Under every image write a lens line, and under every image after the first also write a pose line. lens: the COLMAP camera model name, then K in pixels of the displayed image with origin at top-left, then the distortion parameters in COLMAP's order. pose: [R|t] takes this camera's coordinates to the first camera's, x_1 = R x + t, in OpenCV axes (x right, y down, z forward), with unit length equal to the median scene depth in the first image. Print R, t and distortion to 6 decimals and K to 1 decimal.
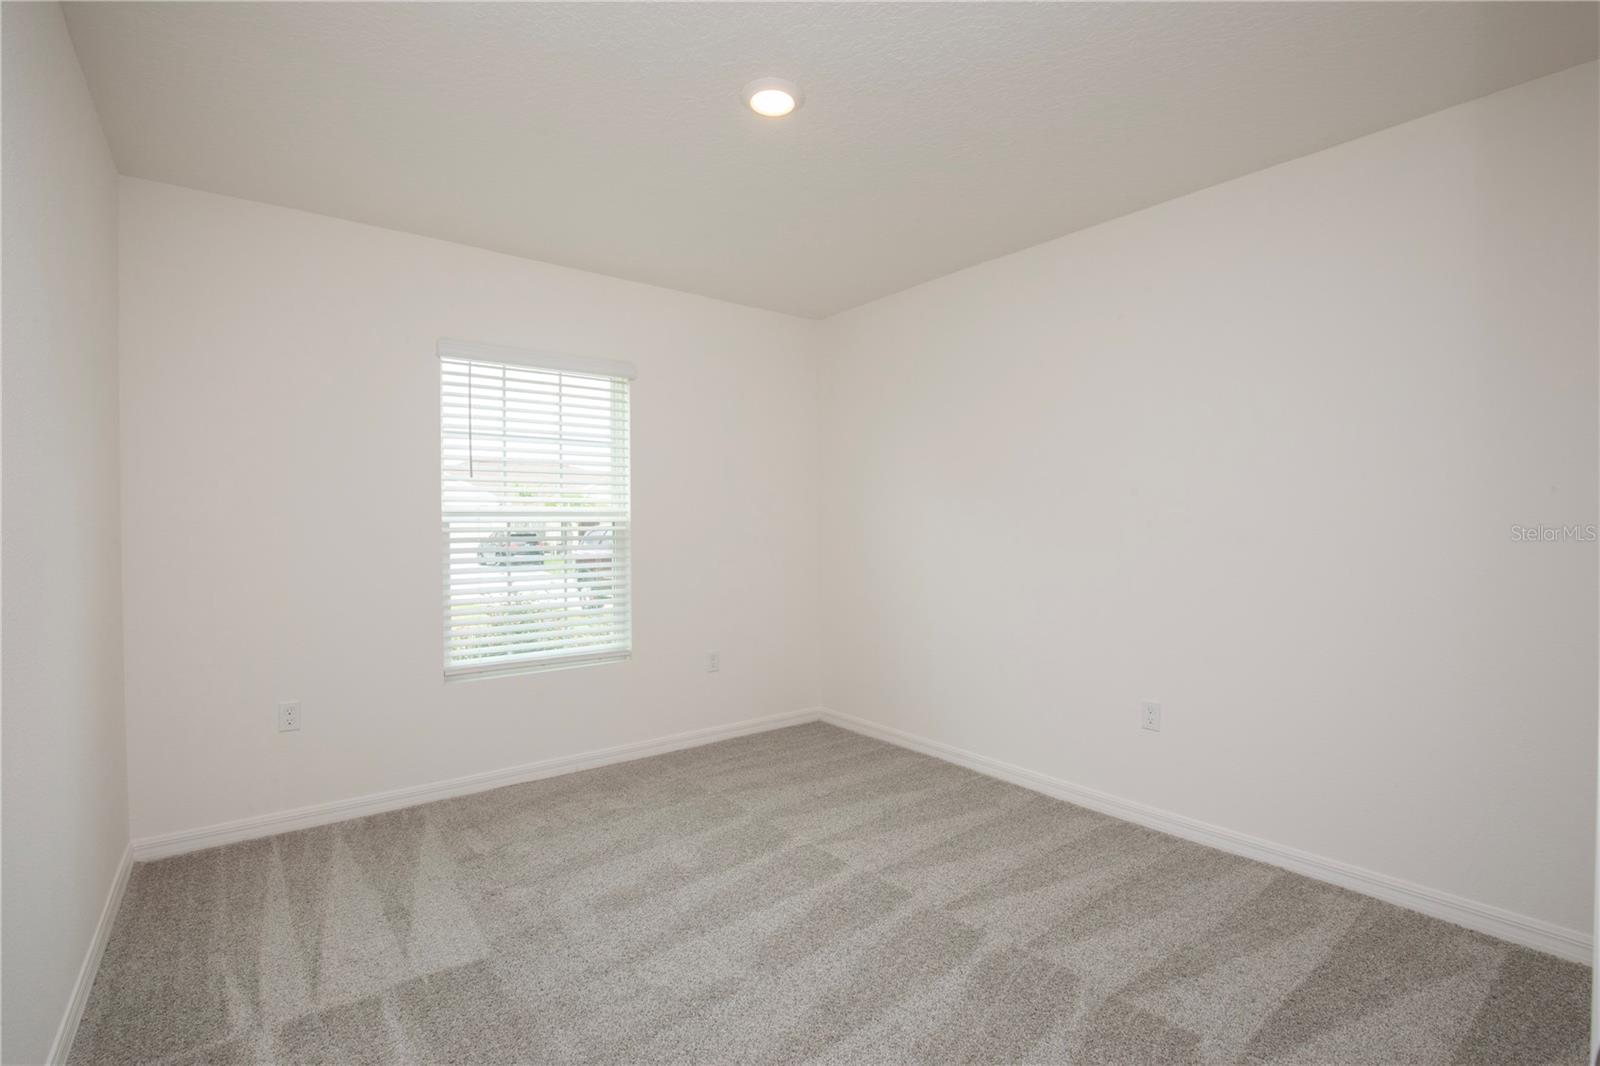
lens RADIAL K [[731.3, 0, 800.0], [0, 731.3, 533.0], [0, 0, 1]] dist [-0.026736, -0.000100]
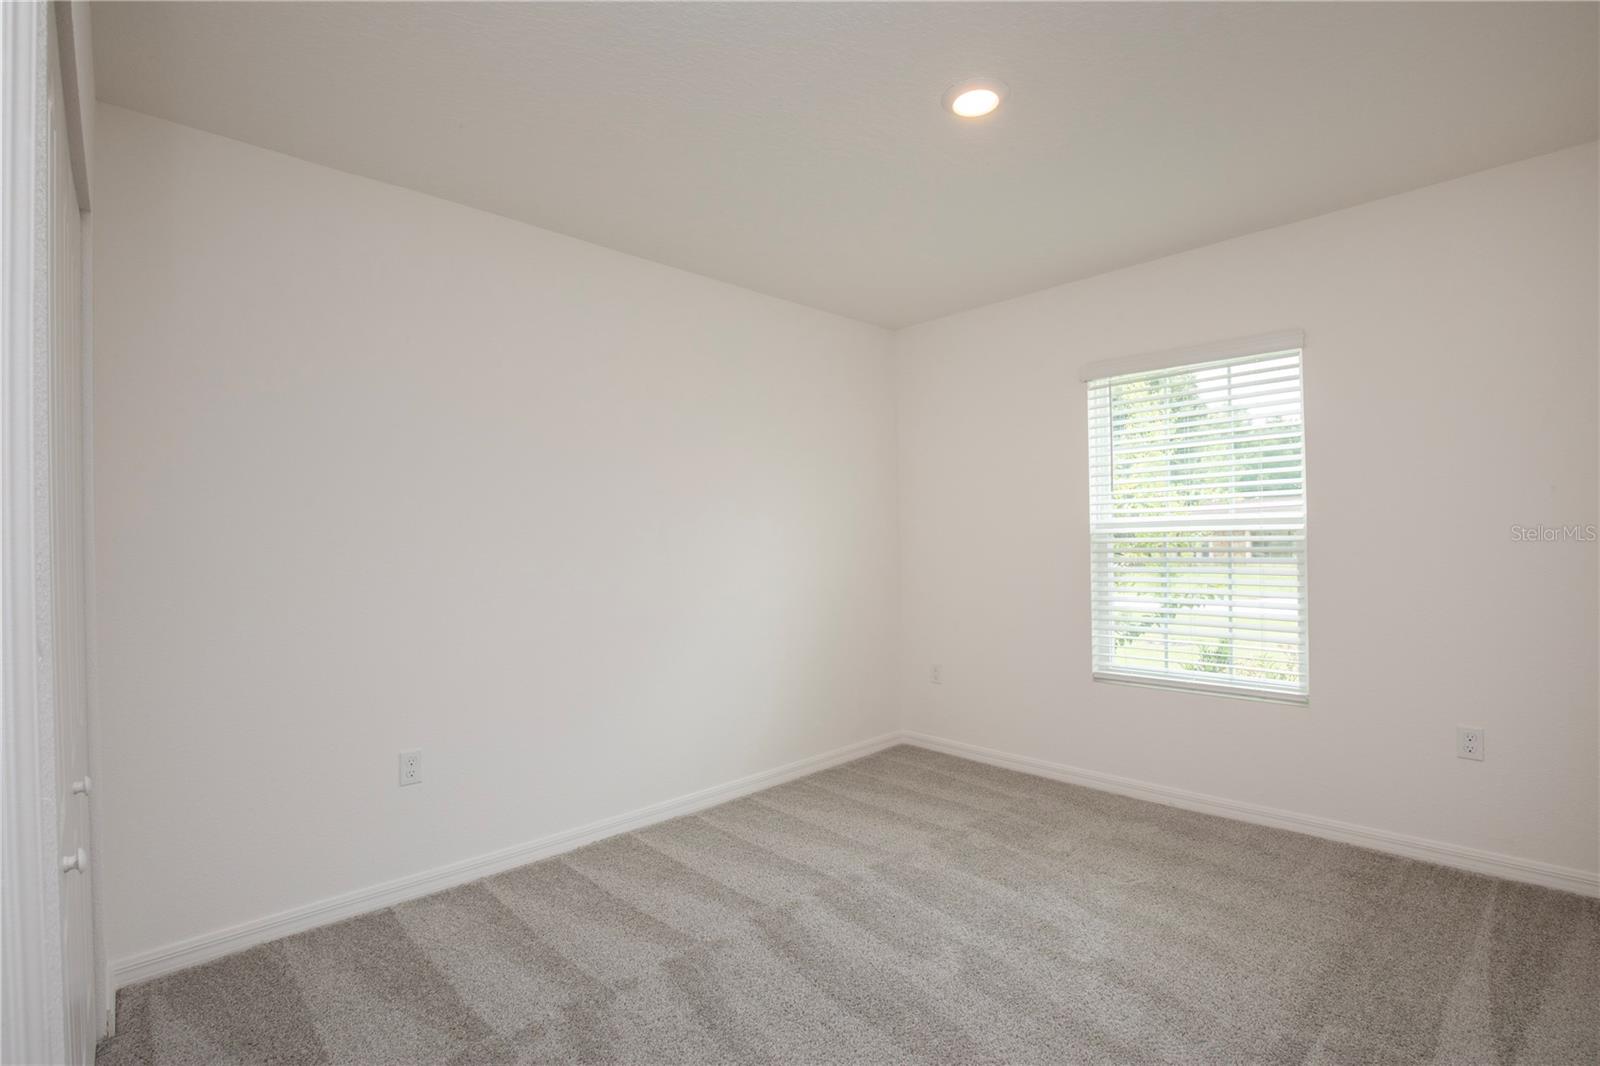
lens RADIAL K [[731.3, 0, 800.0], [0, 731.3, 533.0], [0, 0, 1]] dist [-0.026736, -0.000100]
pose [[0.105541, -0.009700, -0.994368, 0.555896], [0.005100, 0.999945, -0.009213, -0.008835], [0.994402, -0.004099, 0.105585, 0.446630]]
